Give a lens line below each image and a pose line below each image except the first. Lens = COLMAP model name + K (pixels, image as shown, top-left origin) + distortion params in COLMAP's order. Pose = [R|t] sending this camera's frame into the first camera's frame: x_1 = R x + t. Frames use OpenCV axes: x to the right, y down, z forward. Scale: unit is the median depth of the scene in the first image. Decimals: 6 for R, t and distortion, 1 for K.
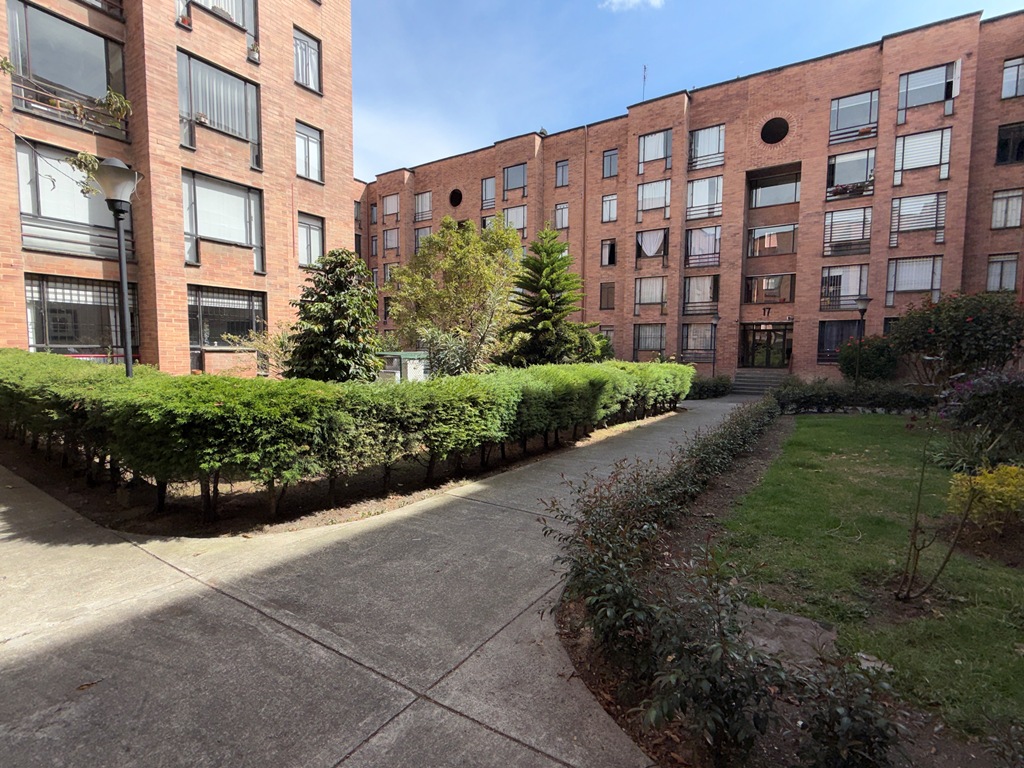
lens RADIAL K [[488.6, 0, 511.9], [0, 488.6, 385.2], [0, 0, 1]] dist [0.001108, -0.001092]
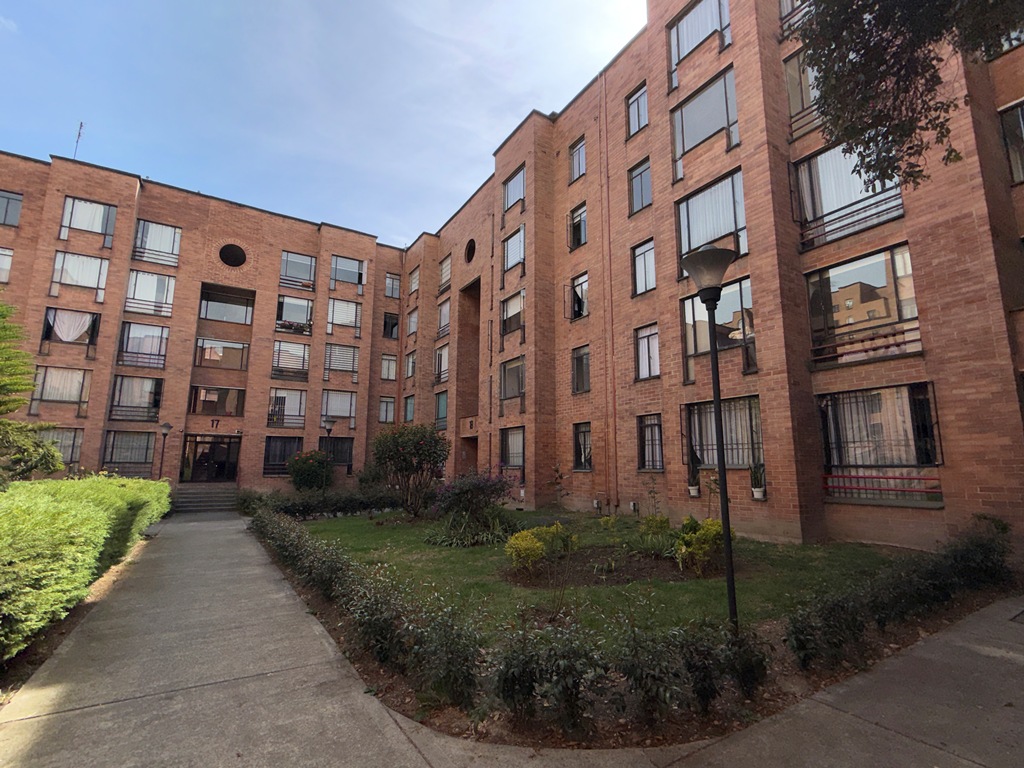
lens RADIAL K [[488.6, 0, 513.3], [0, 488.6, 386.6], [0, 0, 1]] dist [0.001108, -0.001092]
pose [[0.429514, 0.142226, 0.891790, -0.110438], [0.062253, 0.980508, -0.186358, -0.003596], [-0.900912, 0.135560, 0.412288, 0.048762]]
